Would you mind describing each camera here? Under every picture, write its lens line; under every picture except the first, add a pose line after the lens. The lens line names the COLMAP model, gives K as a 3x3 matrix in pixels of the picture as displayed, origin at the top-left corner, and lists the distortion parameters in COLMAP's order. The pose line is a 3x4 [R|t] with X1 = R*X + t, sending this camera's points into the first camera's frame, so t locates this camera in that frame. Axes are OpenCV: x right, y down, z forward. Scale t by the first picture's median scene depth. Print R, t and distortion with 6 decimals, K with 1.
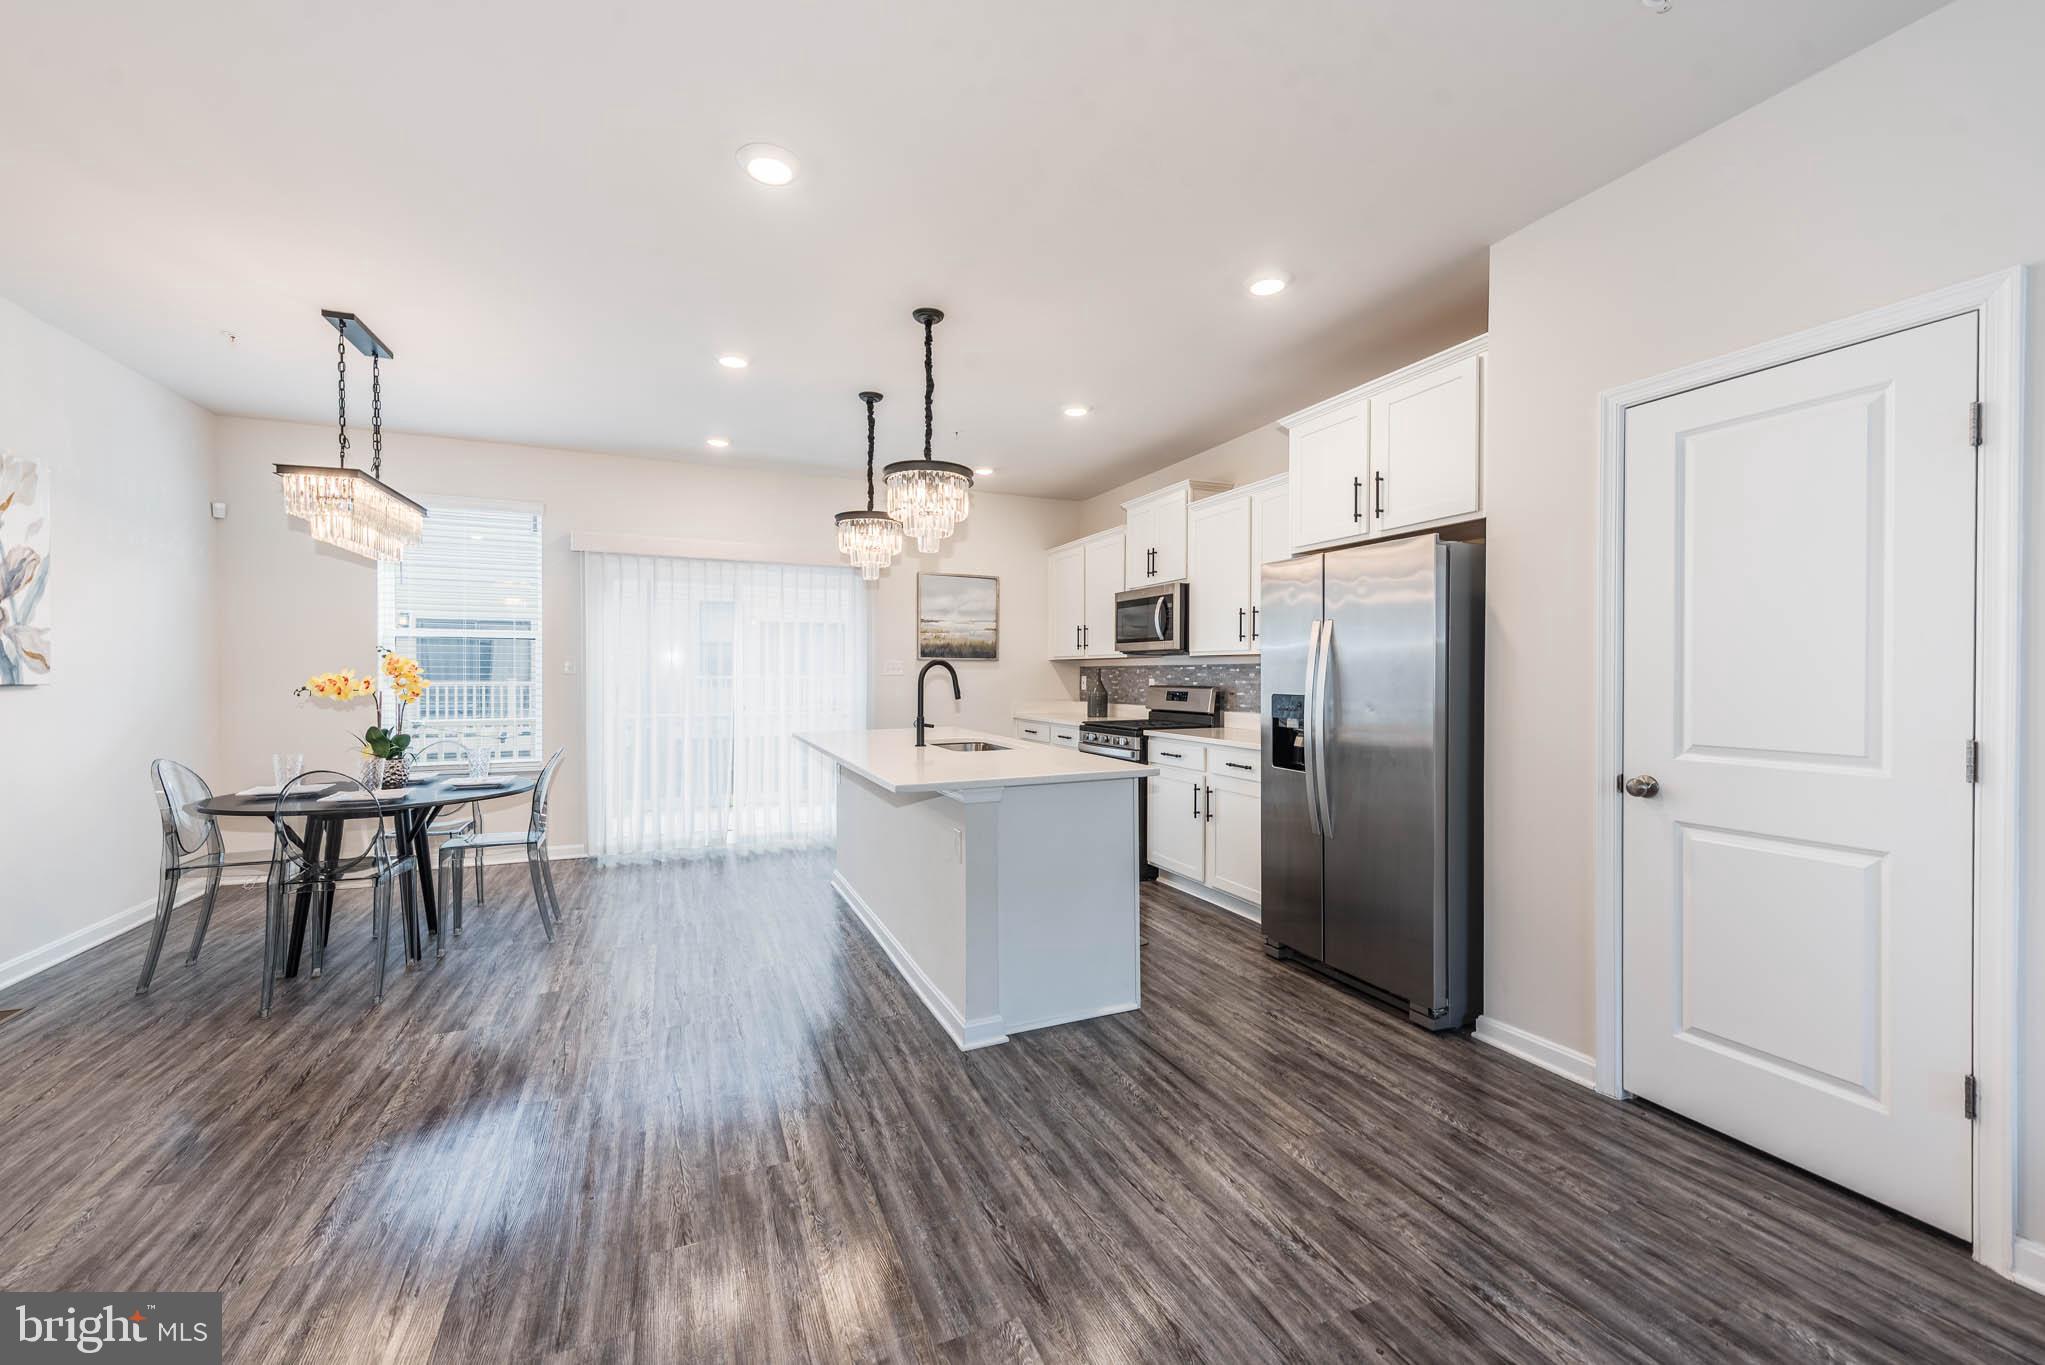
lens RADIAL K [[815.7, 0, 986.6], [0, 815.7, 676.2], [0, 0, 1]] dist [0.011258, -0.002551]
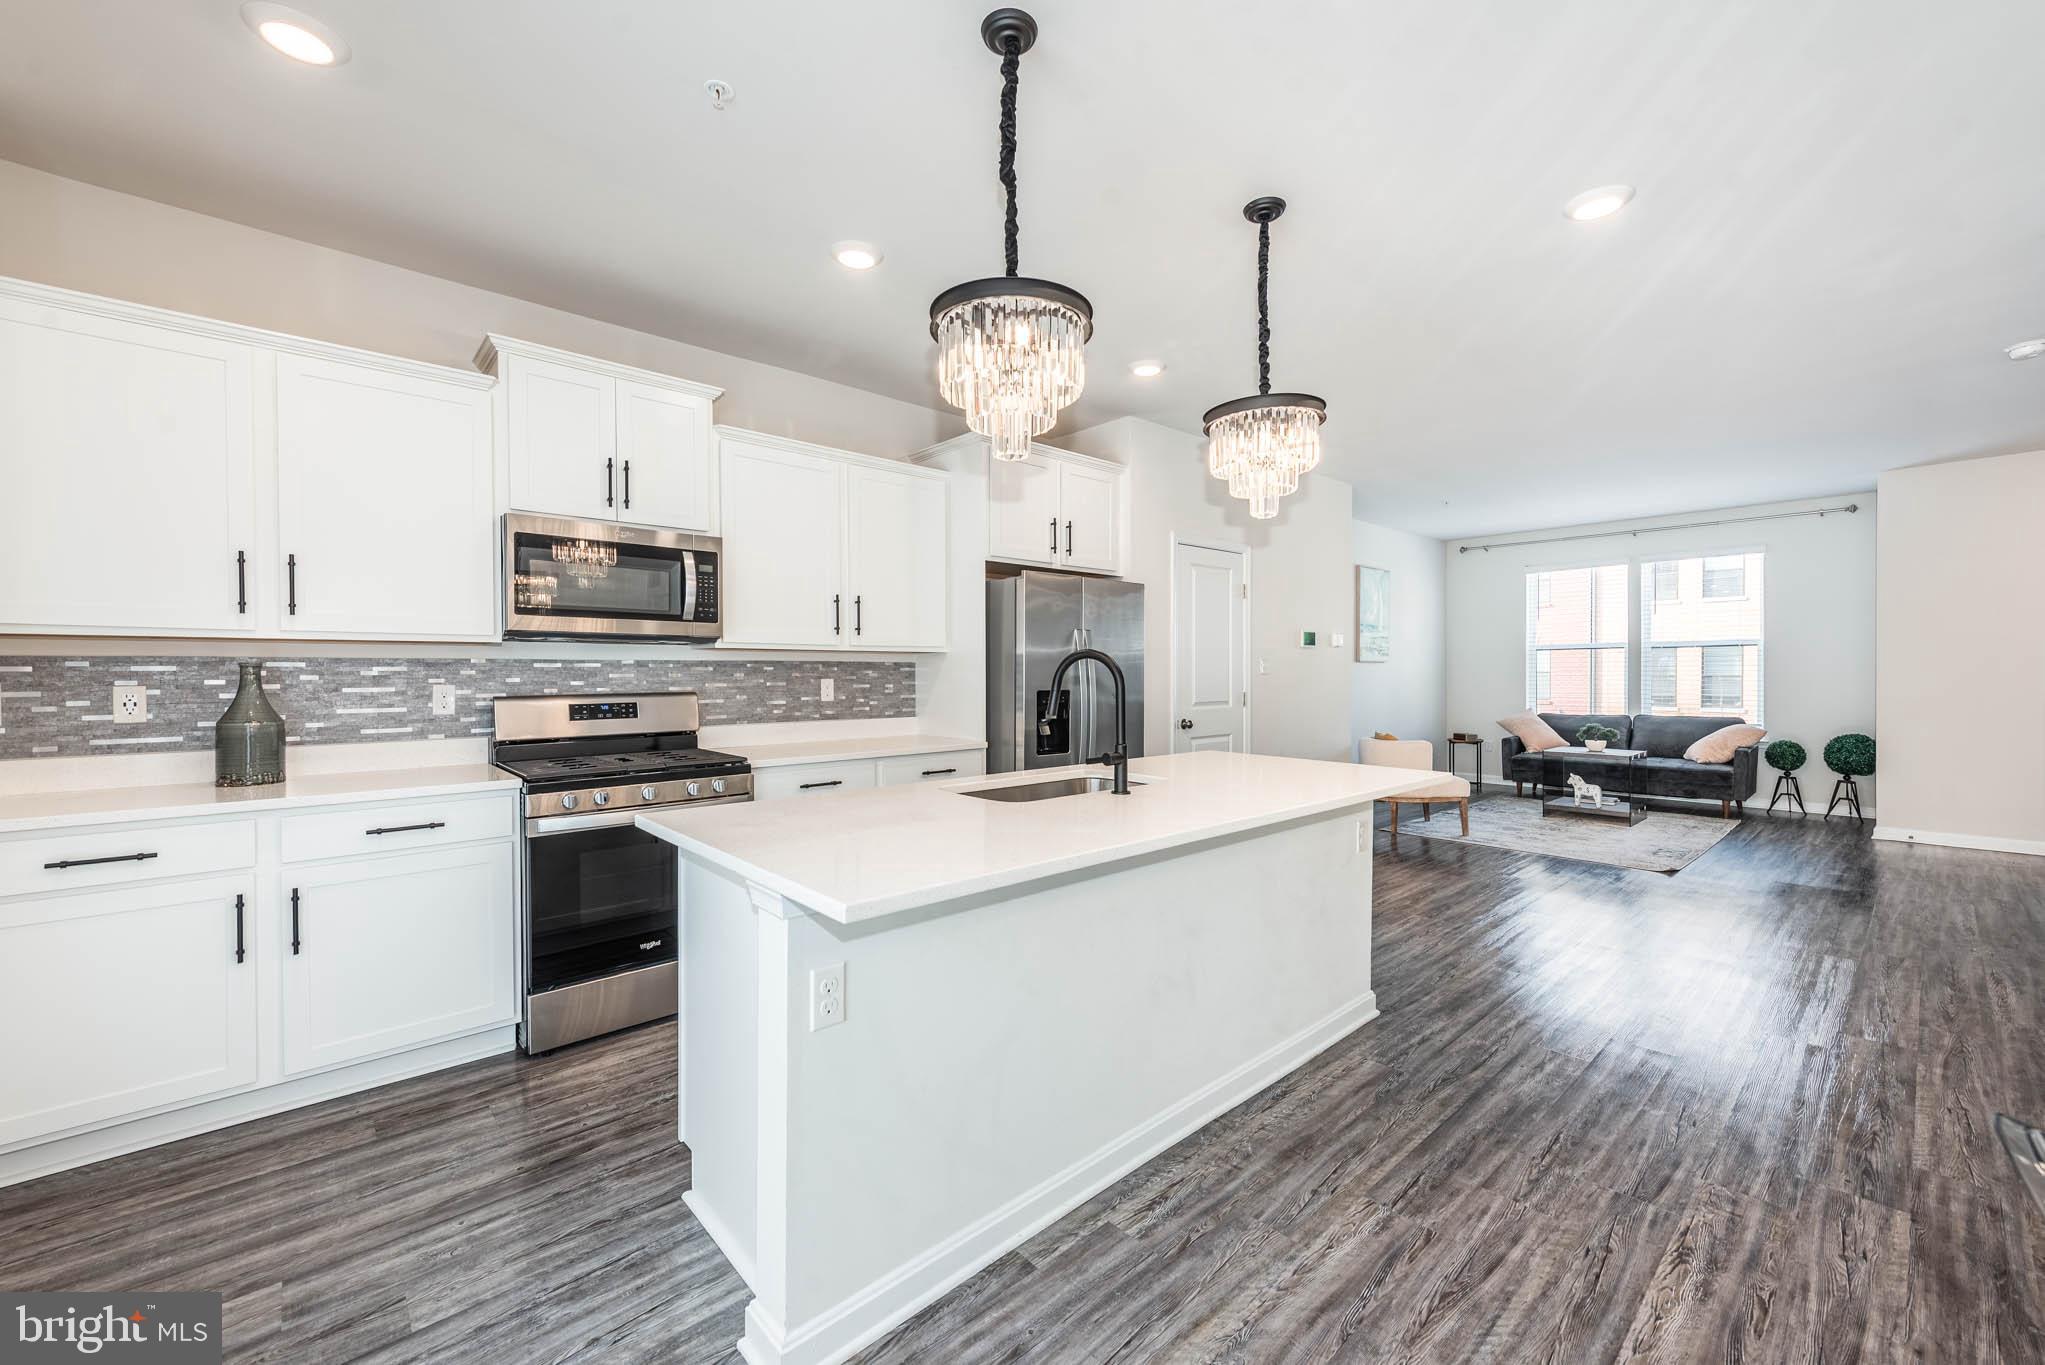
lens RADIAL K [[815.7, 0, 1032.7], [0, 815.7, 681.7], [0, 0, 1]] dist [0.011258, -0.002551]
pose [[-0.364096, -0.011129, 0.931295, -0.485870], [0.006290, 0.999876, 0.014408, -0.004668], [-0.931340, 0.011104, -0.363981, 1.008792]]
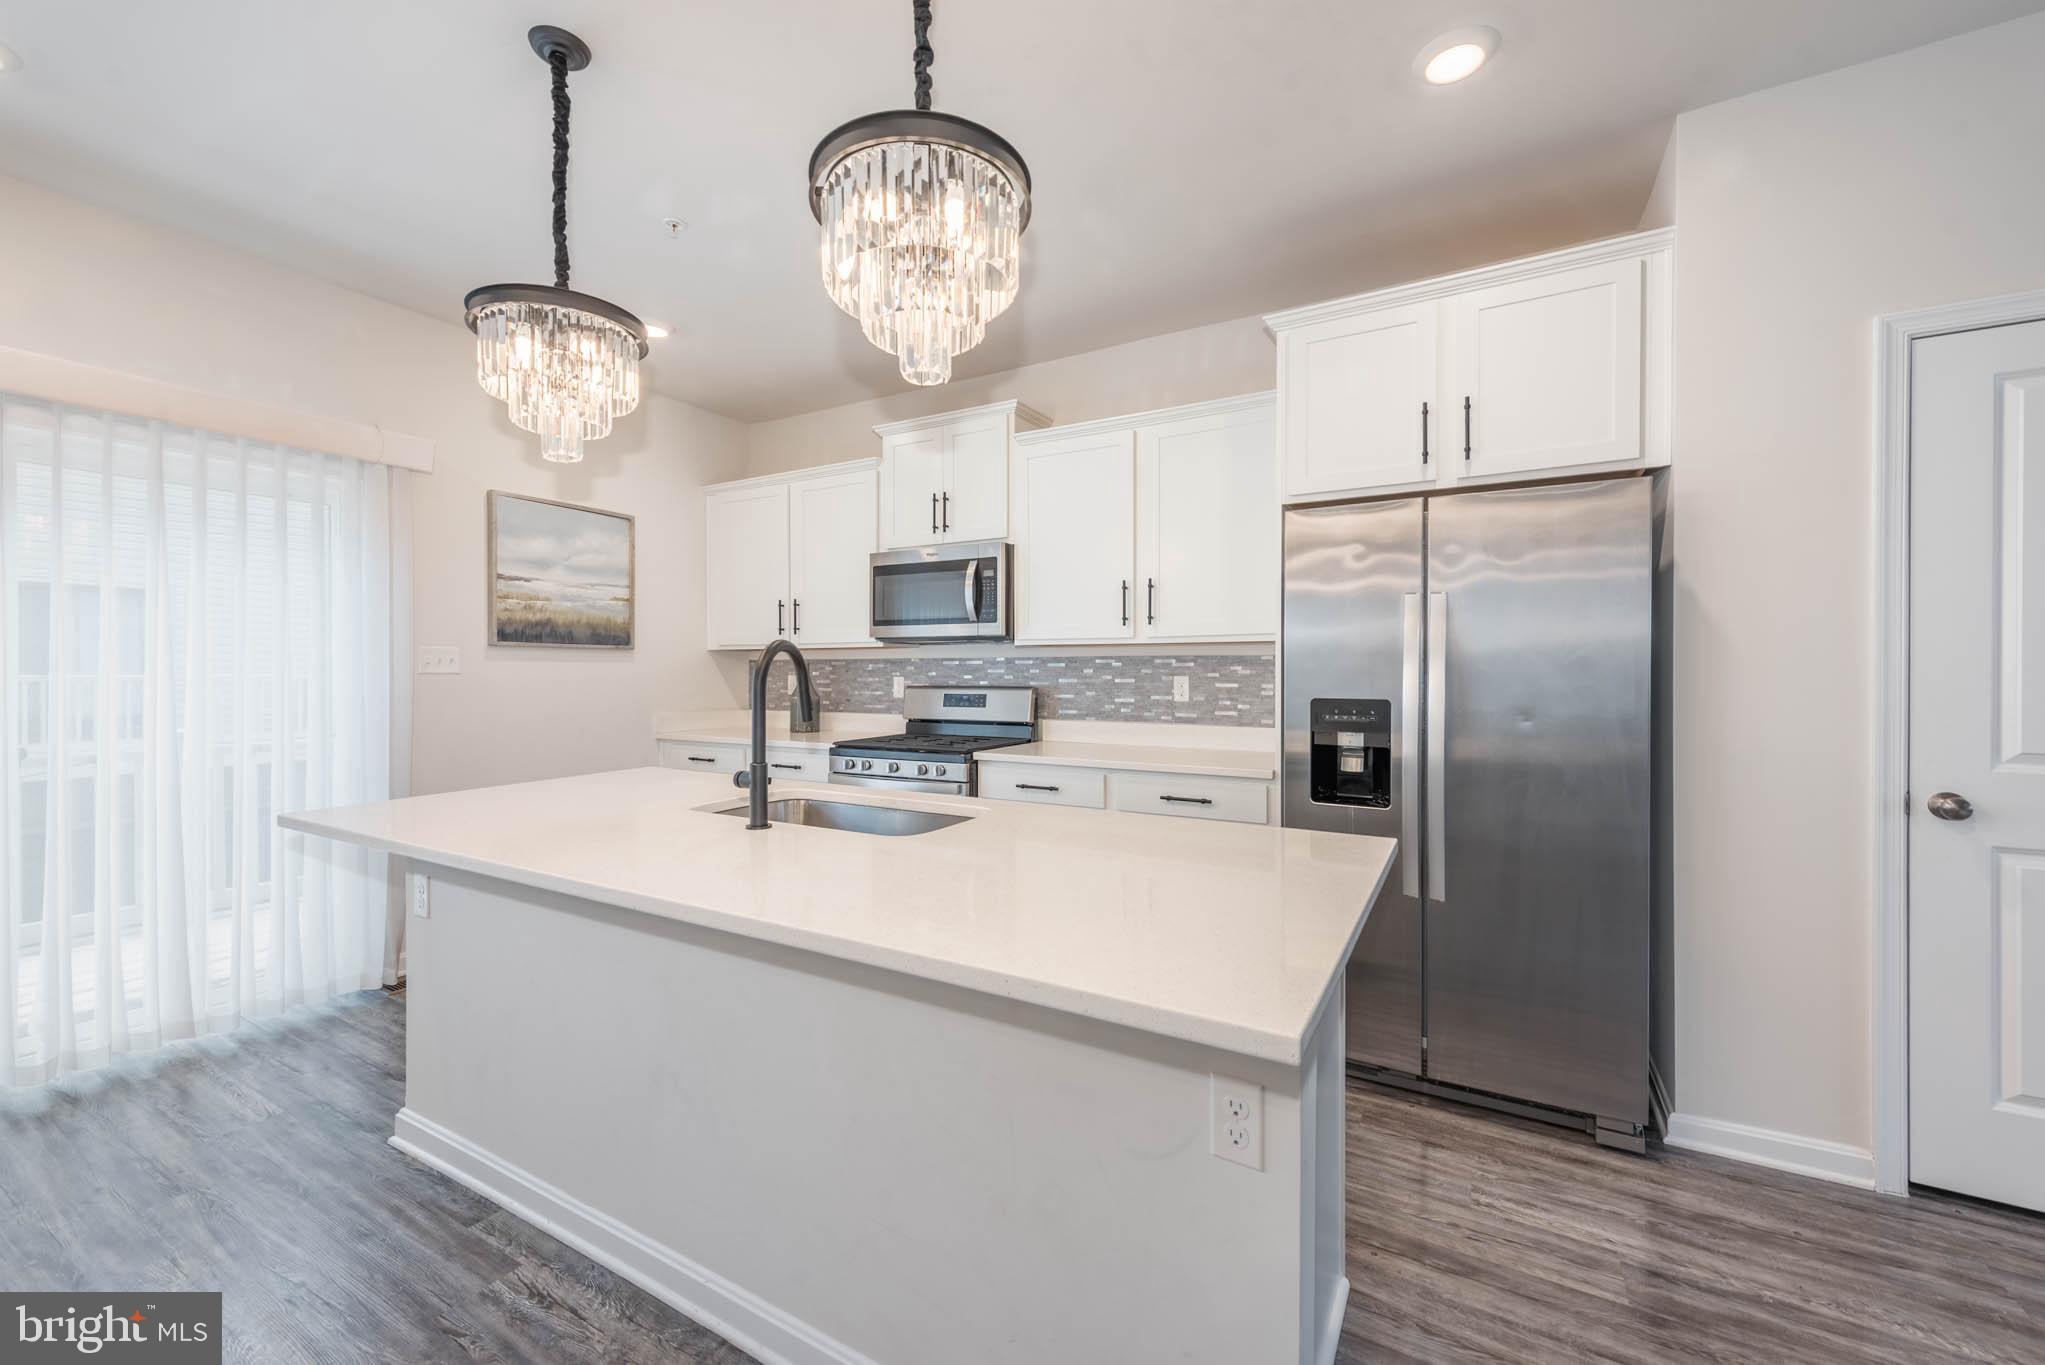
lens RADIAL K [[815.7, 0, 1018.3], [0, 815.7, 673.7], [0, 0, 1]] dist [0.011258, -0.002551]
pose [[0.783997, -0.002948, 0.620757, -0.198245], [0.003036, 0.999995, 0.000914, -0.000115], [-0.620757, 0.001169, 0.784002, 0.434161]]
